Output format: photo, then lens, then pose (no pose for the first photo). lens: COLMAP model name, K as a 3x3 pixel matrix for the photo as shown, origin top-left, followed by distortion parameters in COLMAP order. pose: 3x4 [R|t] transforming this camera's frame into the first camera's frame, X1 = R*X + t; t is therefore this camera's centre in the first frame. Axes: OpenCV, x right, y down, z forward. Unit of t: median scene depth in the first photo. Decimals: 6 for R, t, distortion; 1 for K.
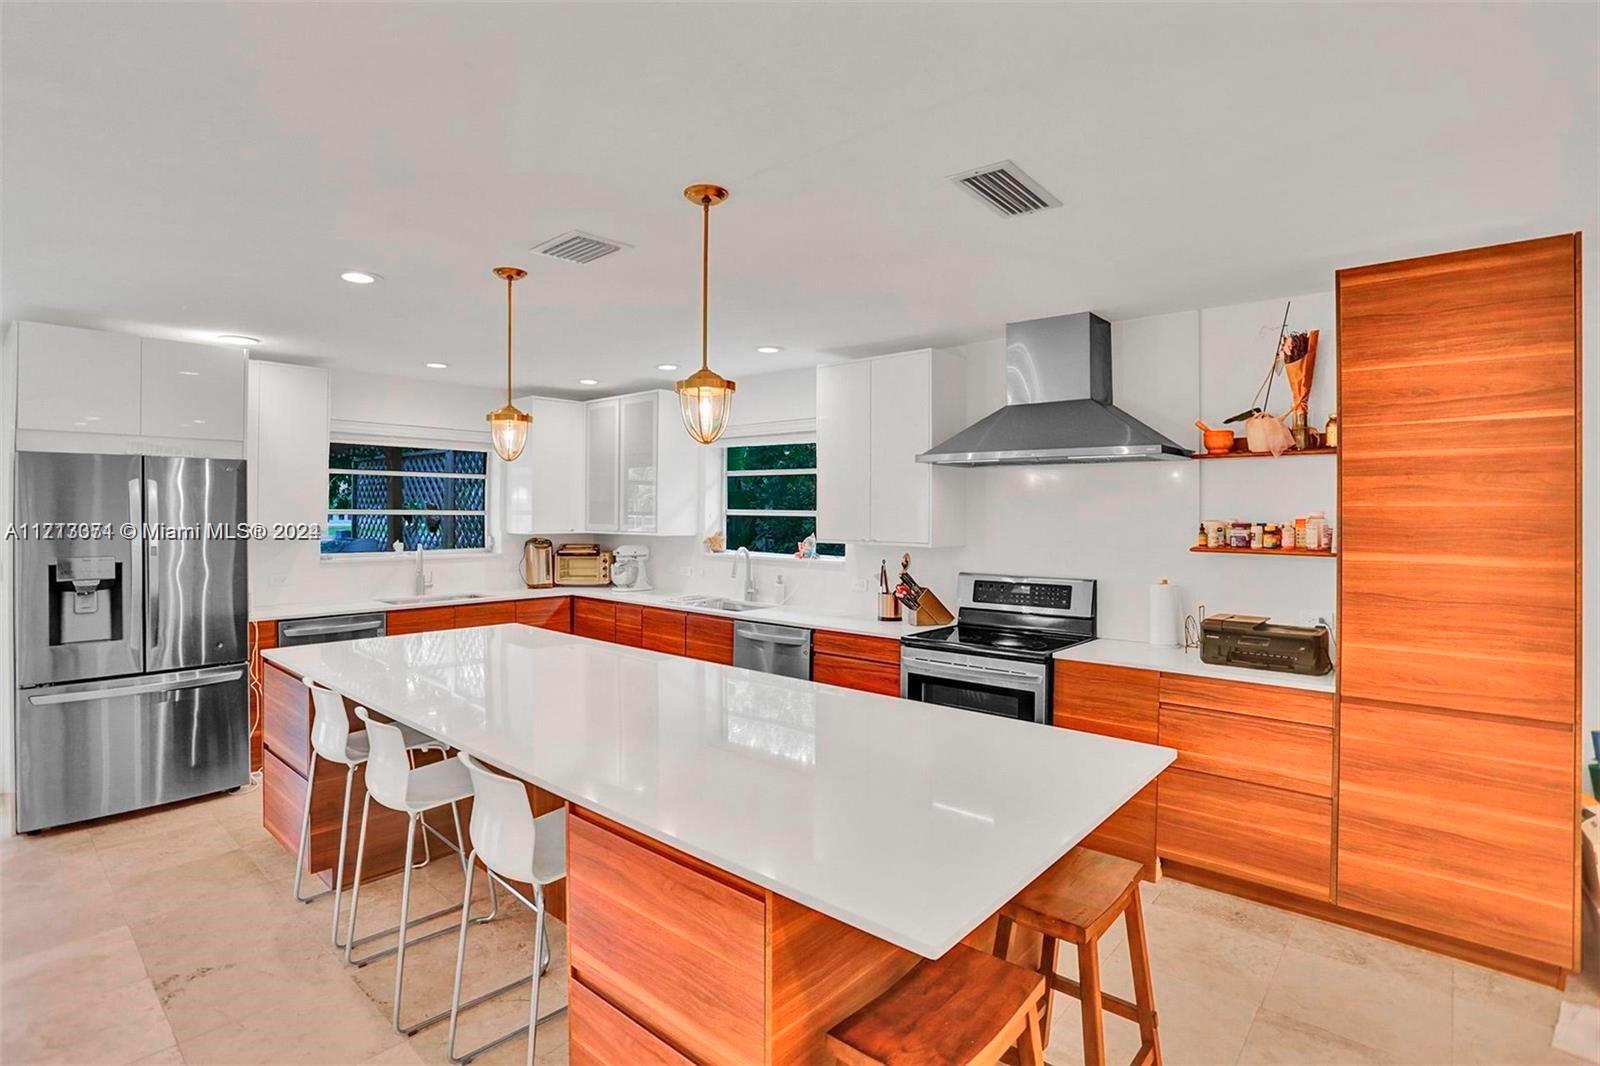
lens RADIAL K [[801.8, 0, 794.9], [0, 801.8, 509.9], [0, 0, 1]] dist [-0.081269, 0.033956]
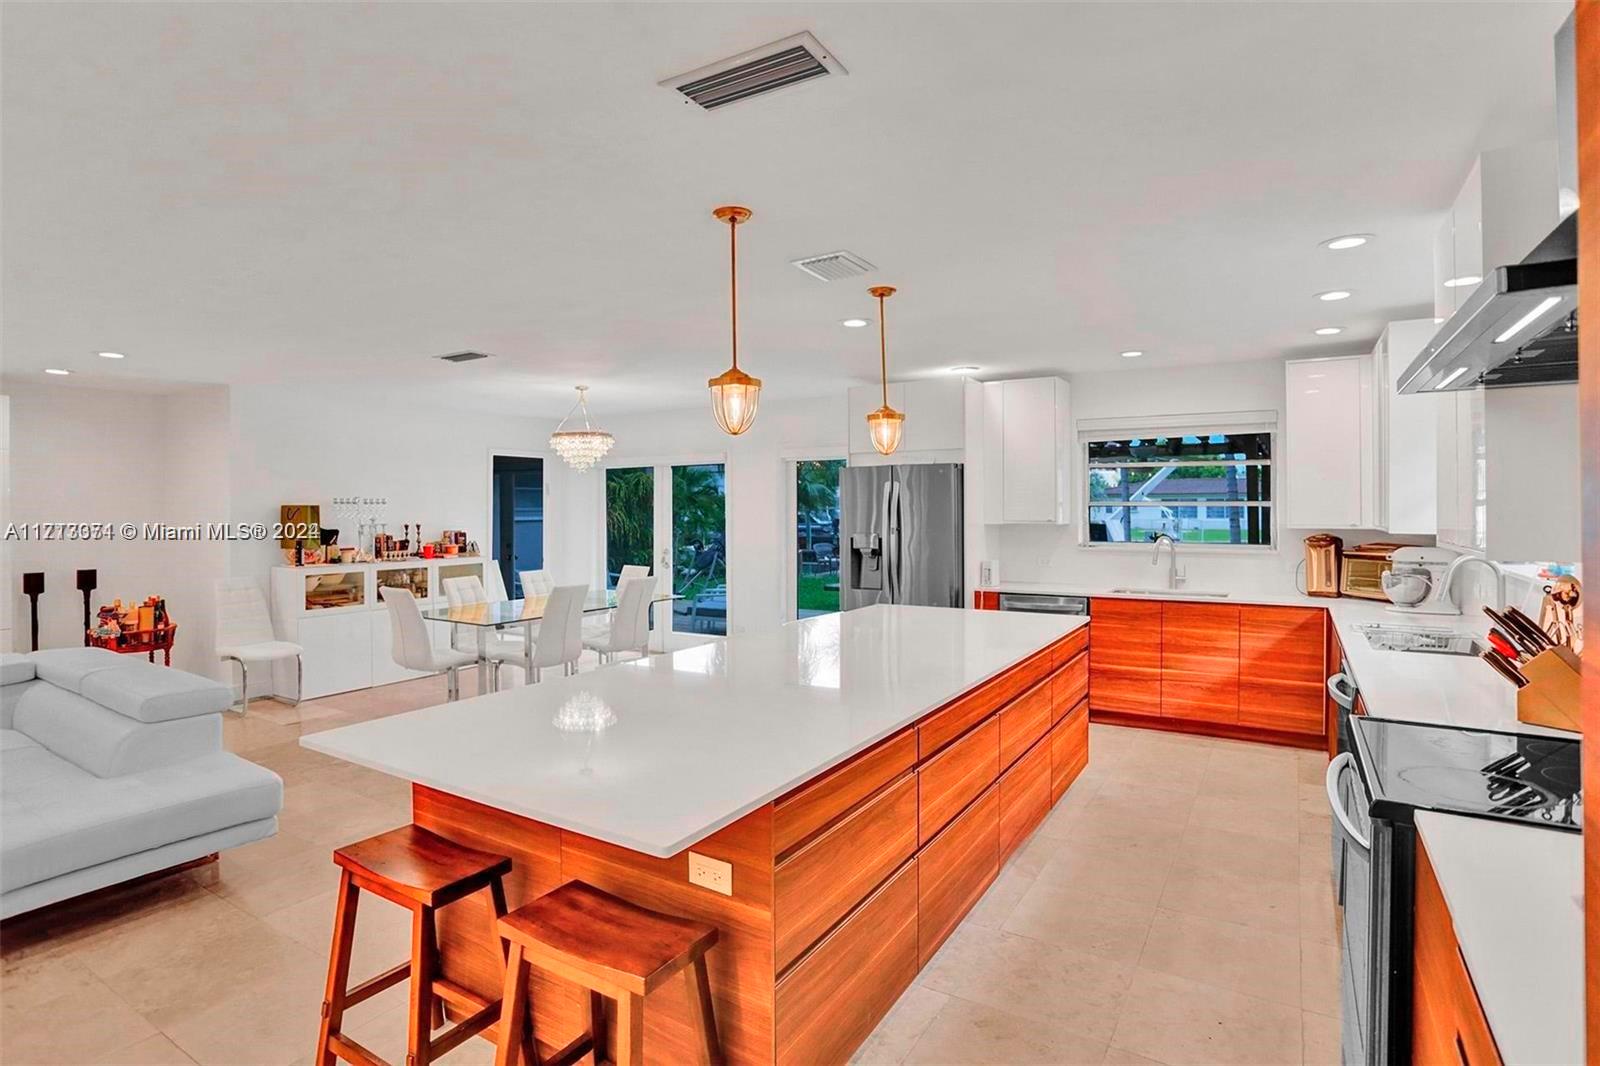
lens RADIAL K [[811.3, 0, 794.1], [0, 811.3, 508.8], [0, 0, 1]] dist [-0.077527, 0.031974]
pose [[0.164069, -0.003411, -0.986443, 0.523781], [0.001715, 0.999993, -0.003173, 0.013820], [0.986447, -0.001171, 0.164073, 0.460404]]
